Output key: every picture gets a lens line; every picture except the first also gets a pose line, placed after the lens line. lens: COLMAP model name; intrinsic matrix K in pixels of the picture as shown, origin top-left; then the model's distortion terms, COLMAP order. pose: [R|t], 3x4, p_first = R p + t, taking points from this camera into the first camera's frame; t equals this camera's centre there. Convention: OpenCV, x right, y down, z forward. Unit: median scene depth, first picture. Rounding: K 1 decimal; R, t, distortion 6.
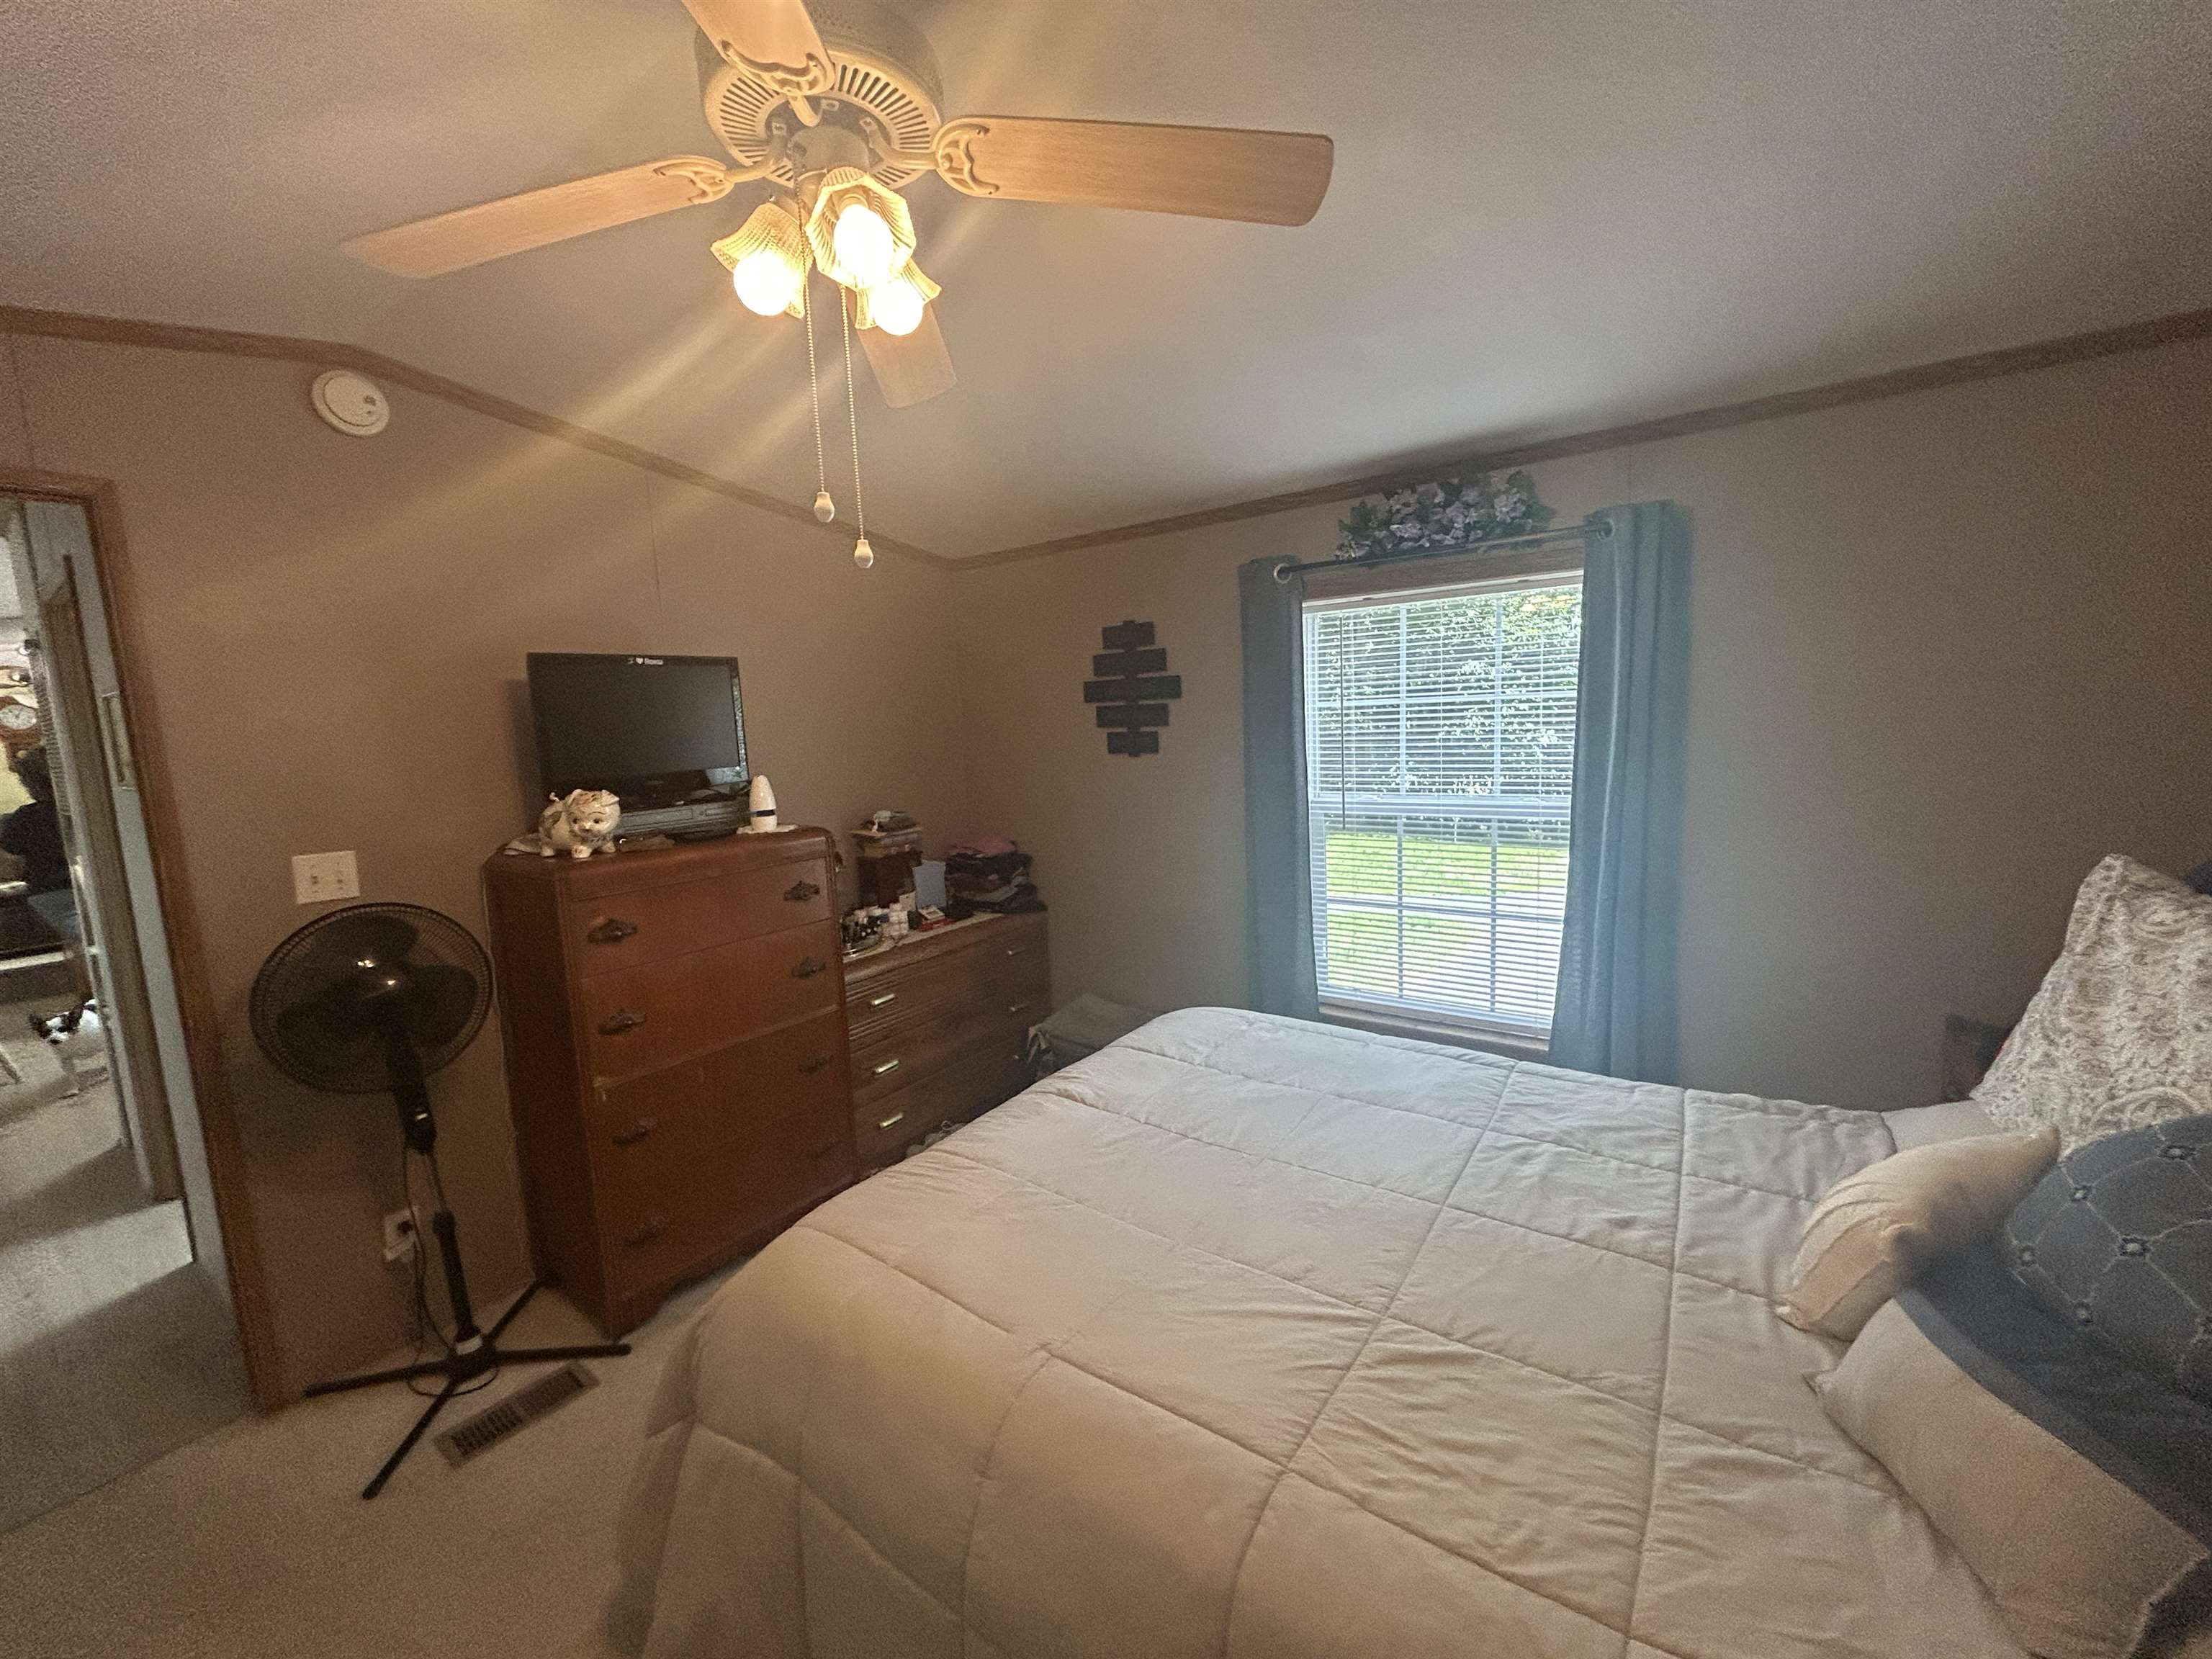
lens RADIAL K [[902.2, 0, 1101.5], [0, 902.2, 825.4], [0, 0, 1]] dist [-0.001600, 0.000074]
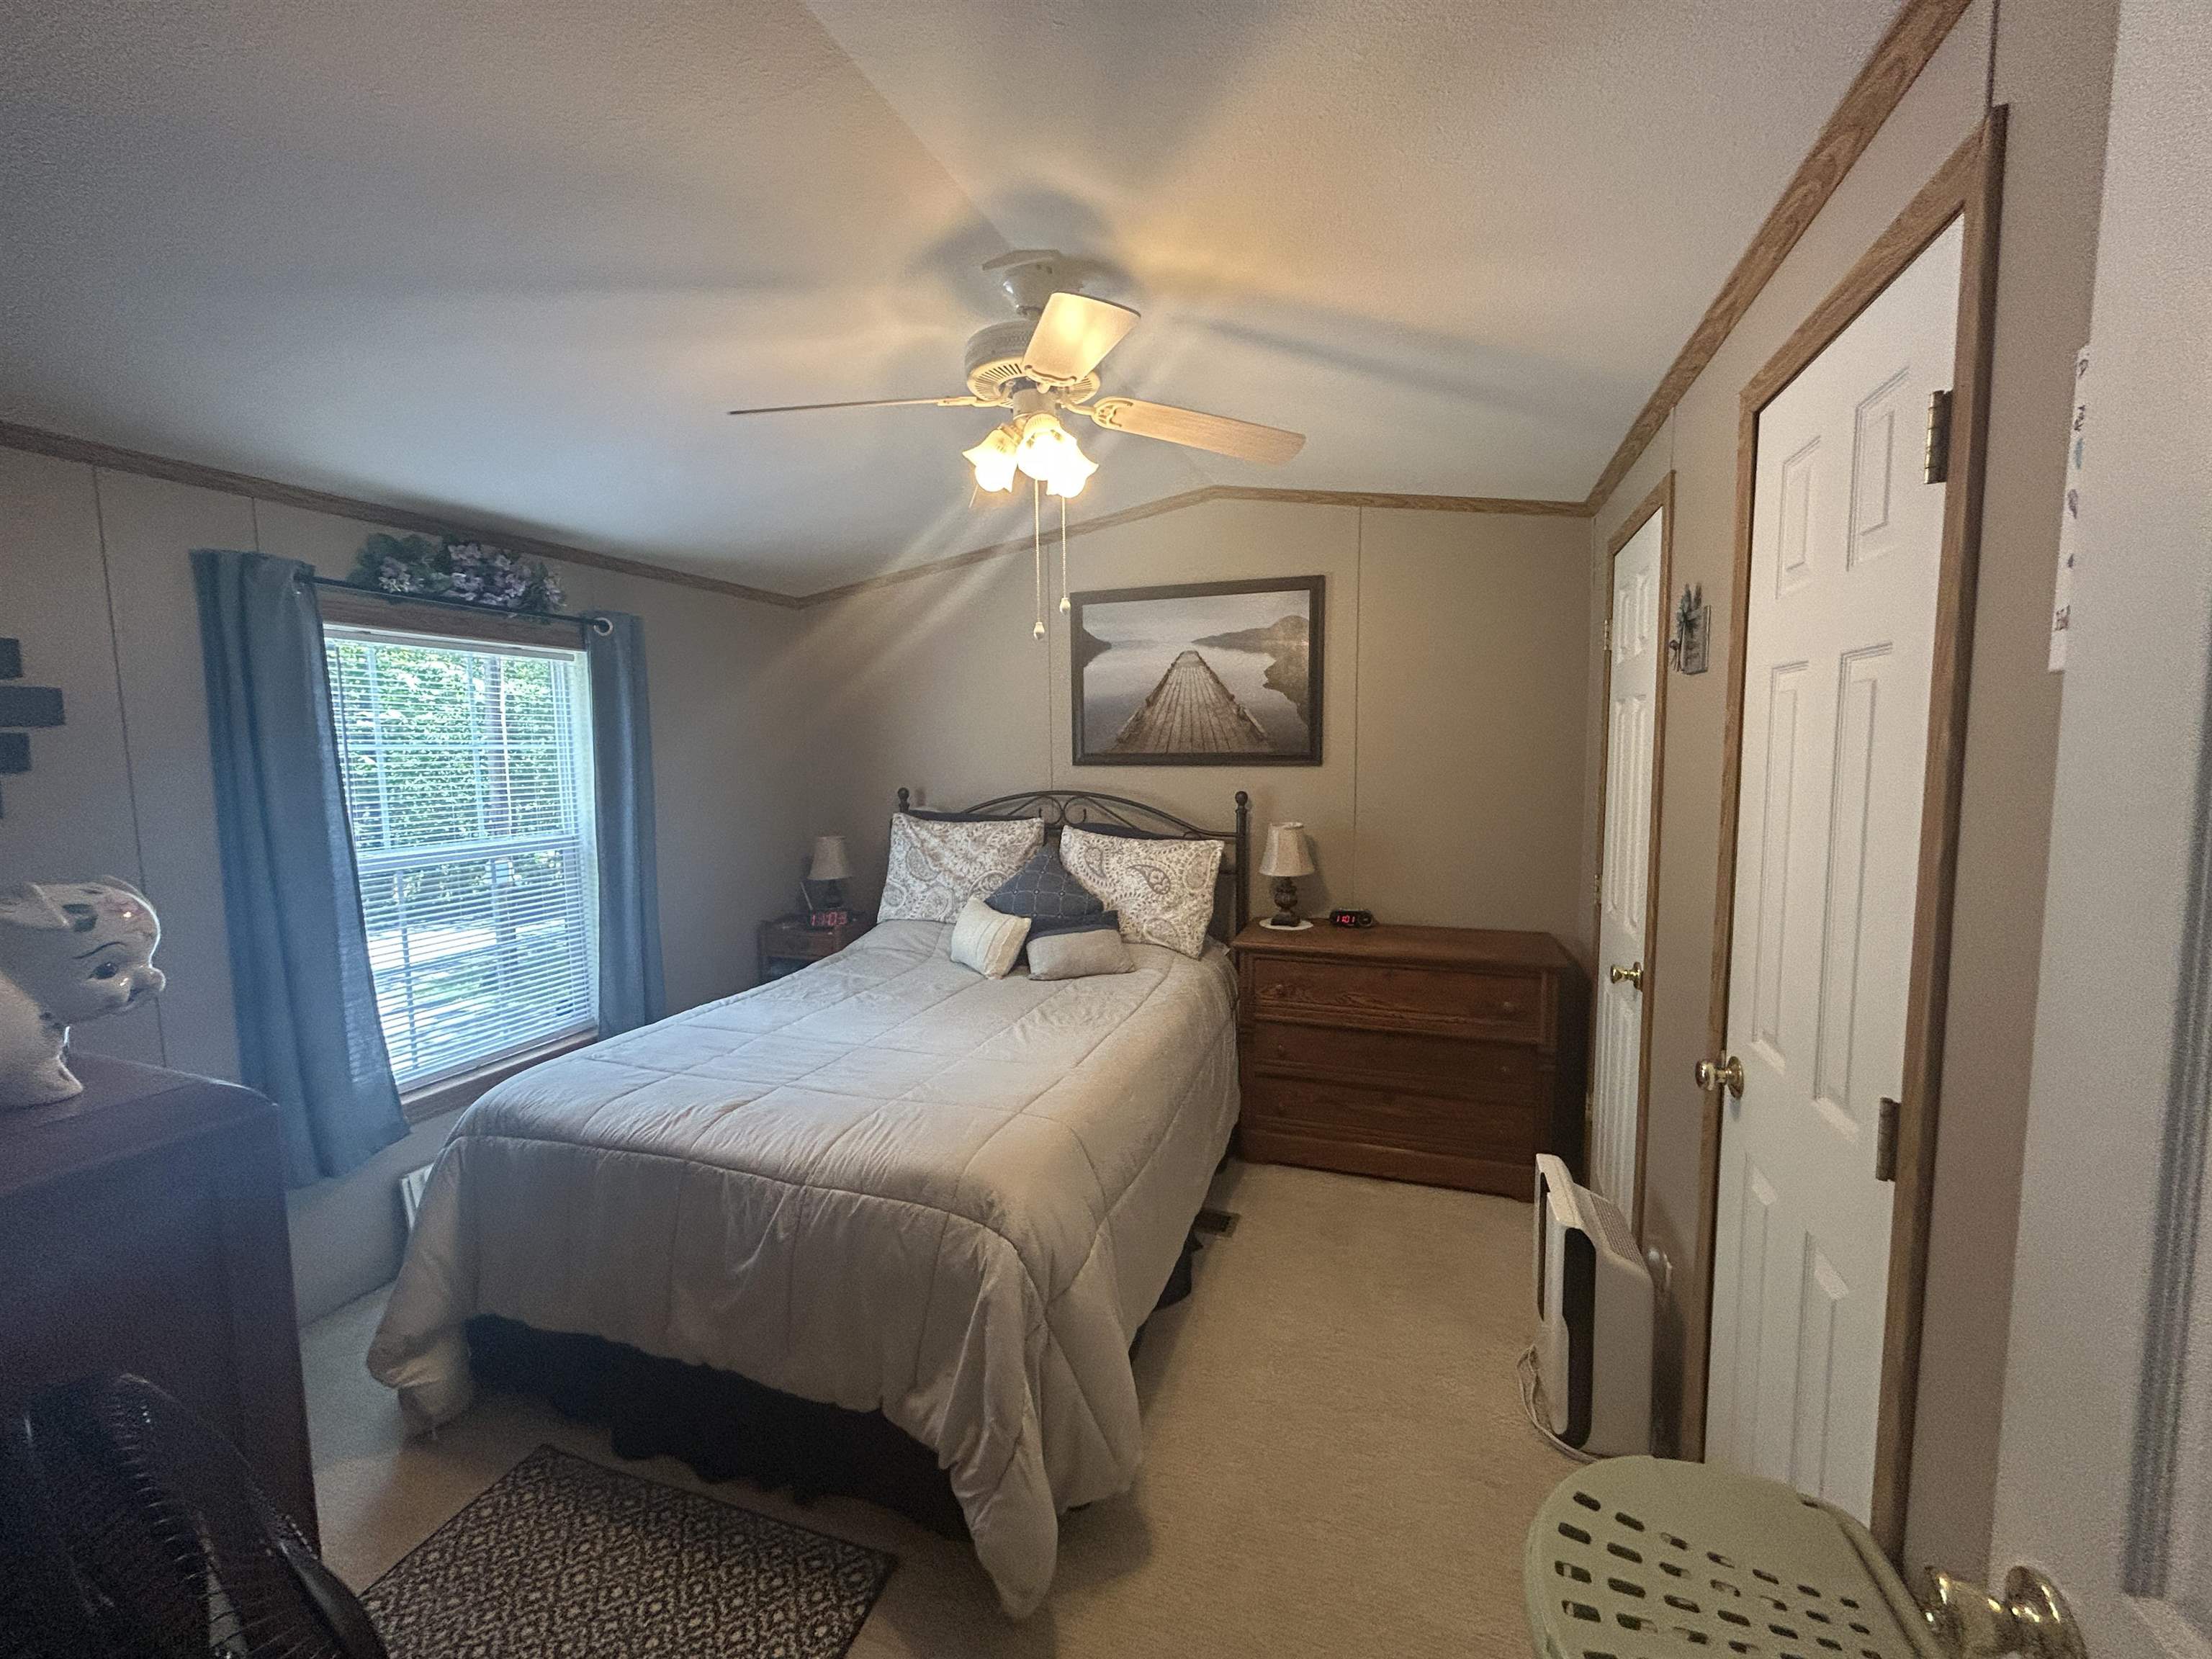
lens RADIAL K [[902.2, 0, 1101.5], [0, 902.2, 825.4], [0, 0, 1]] dist [-0.001600, 0.000074]
pose [[-0.288927, -0.033757, 0.956756, -0.863592], [0.143460, 0.986567, 0.078132, -0.027936], [-0.946541, 0.159831, -0.280204, 0.643173]]
